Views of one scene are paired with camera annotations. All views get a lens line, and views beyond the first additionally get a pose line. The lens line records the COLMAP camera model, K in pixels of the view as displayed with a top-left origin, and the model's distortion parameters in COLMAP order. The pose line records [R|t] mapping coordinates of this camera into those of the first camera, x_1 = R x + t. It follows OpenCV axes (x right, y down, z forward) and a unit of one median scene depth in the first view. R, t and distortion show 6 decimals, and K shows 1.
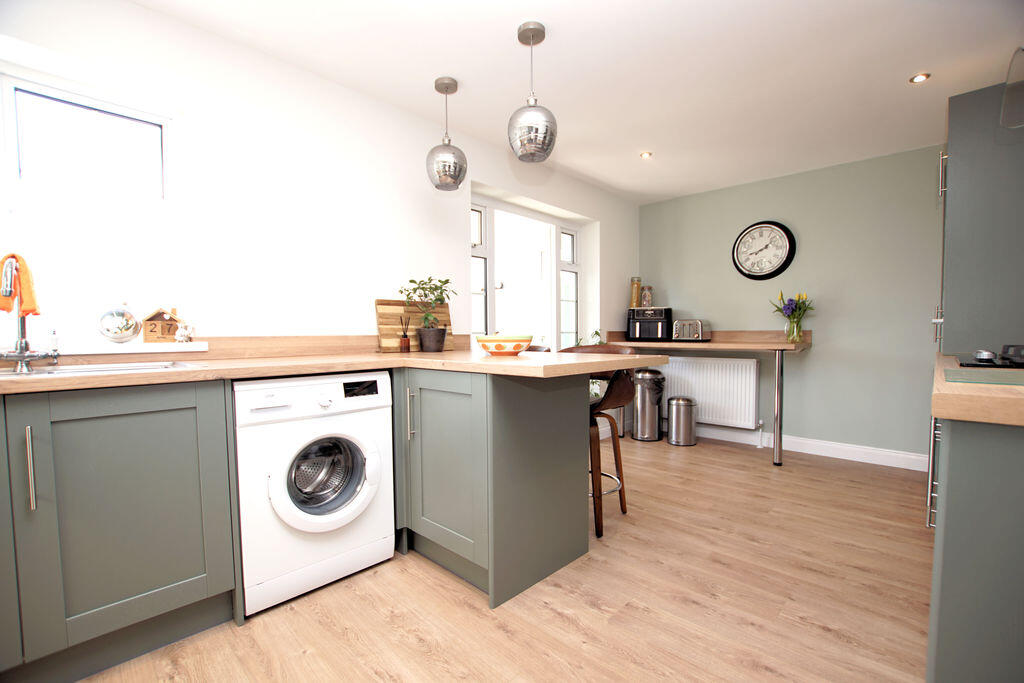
lens RADIAL K [[448.5, 0, 515.1], [0, 448.5, 355.9], [0, 0, 1]] dist [-0.028172, 0.000433]
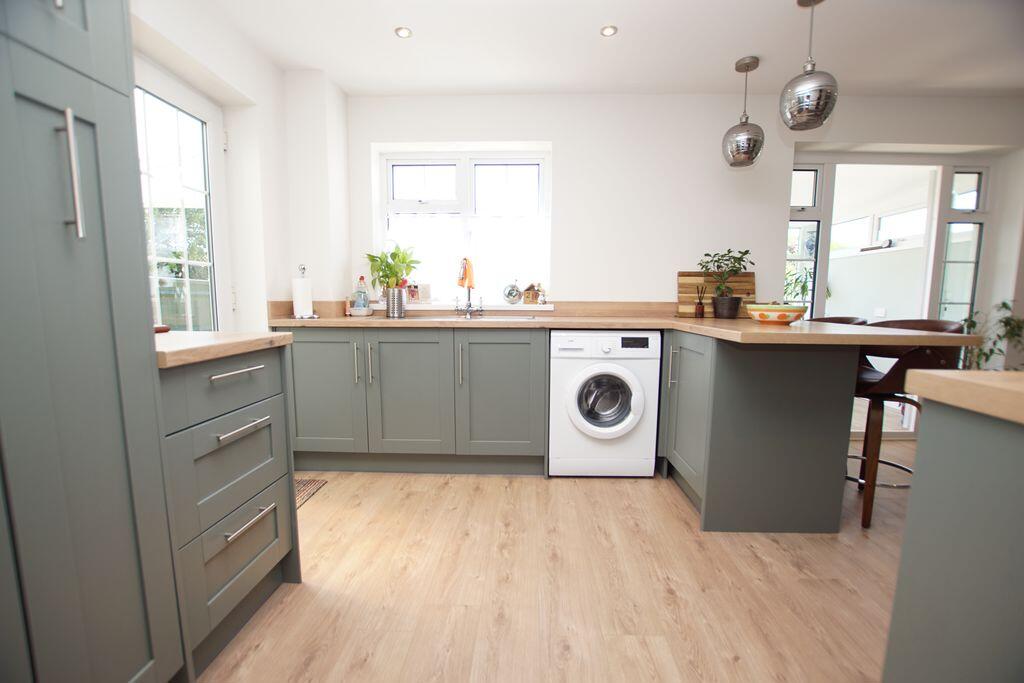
lens RADIAL K [[448.5, 0, 515.1], [0, 448.5, 355.9], [0, 0, 1]] dist [-0.028172, 0.000433]
pose [[0.669111, 0.104877, -0.735725, 0.370485], [-0.046830, 0.993975, 0.099101, -0.002653], [0.741686, -0.031855, 0.669991, -0.146022]]
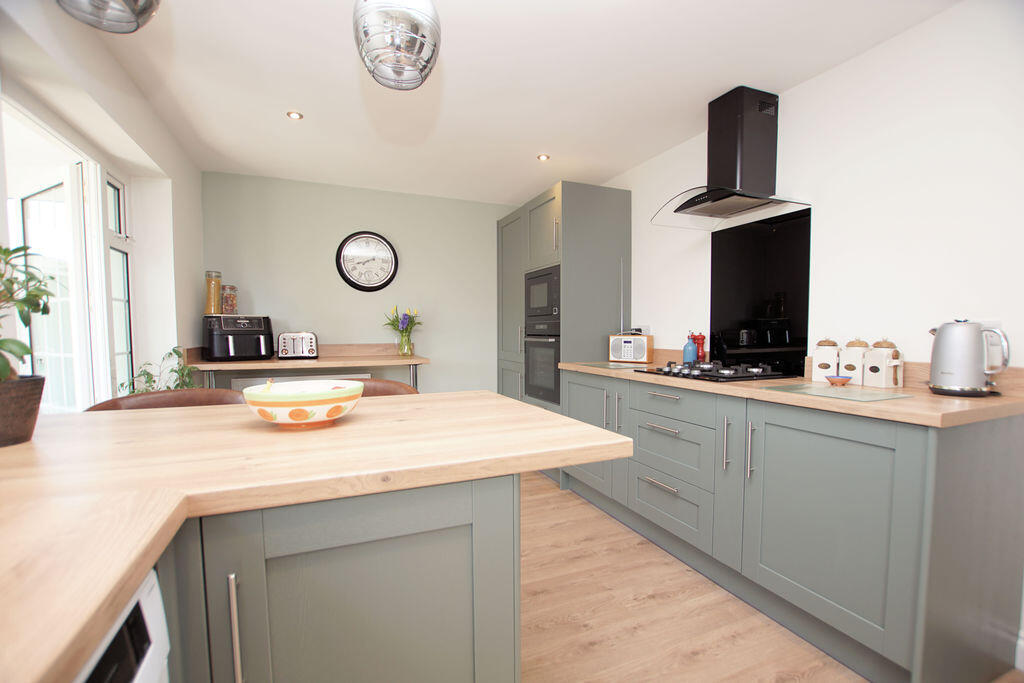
lens RADIAL K [[448.5, 0, 515.1], [0, 448.5, 355.9], [0, 0, 1]] dist [-0.028172, 0.000433]
pose [[0.388246, -0.051657, 0.920107, -0.418648], [0.040788, 0.998413, 0.038842, -0.100772], [-0.920653, 0.022449, 0.389737, 0.591291]]
